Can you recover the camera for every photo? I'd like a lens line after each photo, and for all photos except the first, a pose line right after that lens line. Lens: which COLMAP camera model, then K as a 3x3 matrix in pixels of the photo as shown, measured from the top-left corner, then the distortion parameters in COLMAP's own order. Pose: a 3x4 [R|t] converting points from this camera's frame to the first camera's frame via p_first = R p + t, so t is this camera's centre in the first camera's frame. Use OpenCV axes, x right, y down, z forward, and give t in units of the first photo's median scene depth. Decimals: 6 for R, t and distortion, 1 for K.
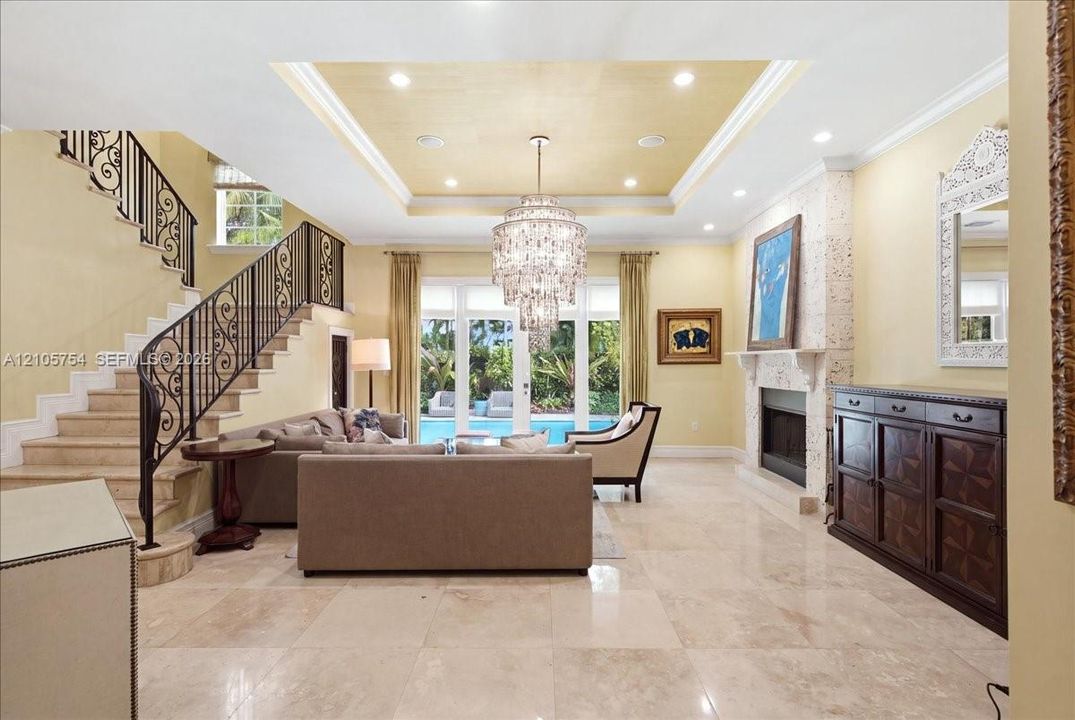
lens RADIAL K [[512.8, 0, 537.5], [0, 512.8, 360.0], [0, 0, 1]] dist [0.002450, -0.000592]
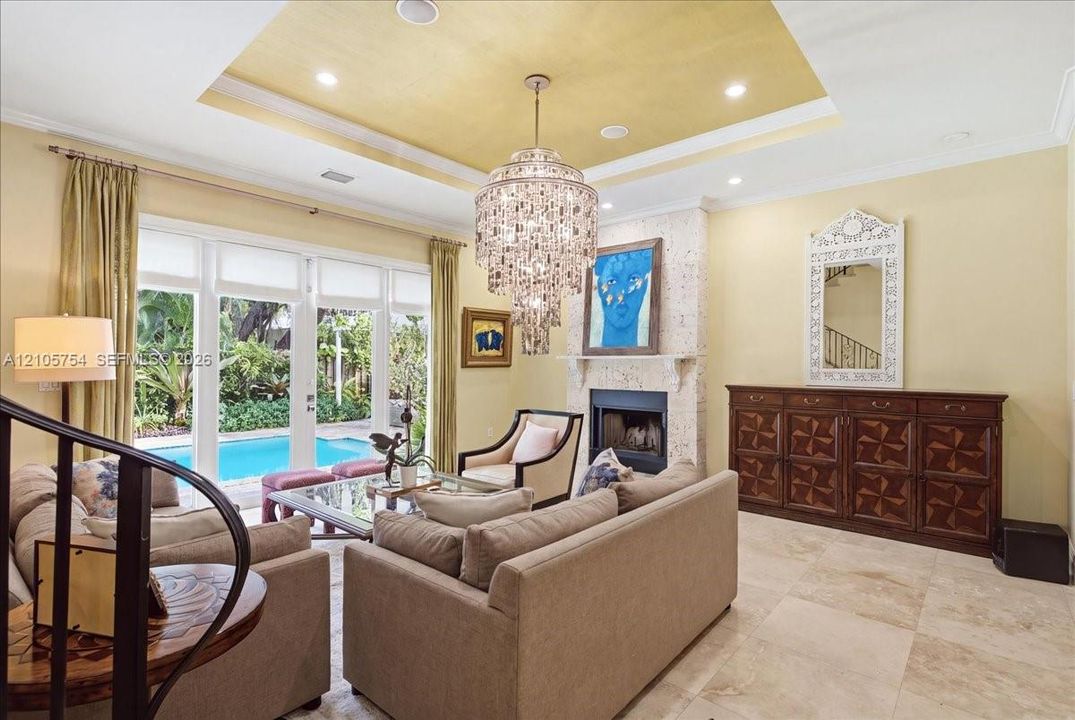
lens RADIAL K [[512.8, 0, 537.5], [0, 512.8, 360.0], [0, 0, 1]] dist [0.002450, -0.000592]
pose [[0.656932, 0.009993, 0.753883, -0.364685], [-0.007614, 0.999949, -0.006620, -0.000047], [-0.753911, -0.001391, 0.656975, 0.304028]]
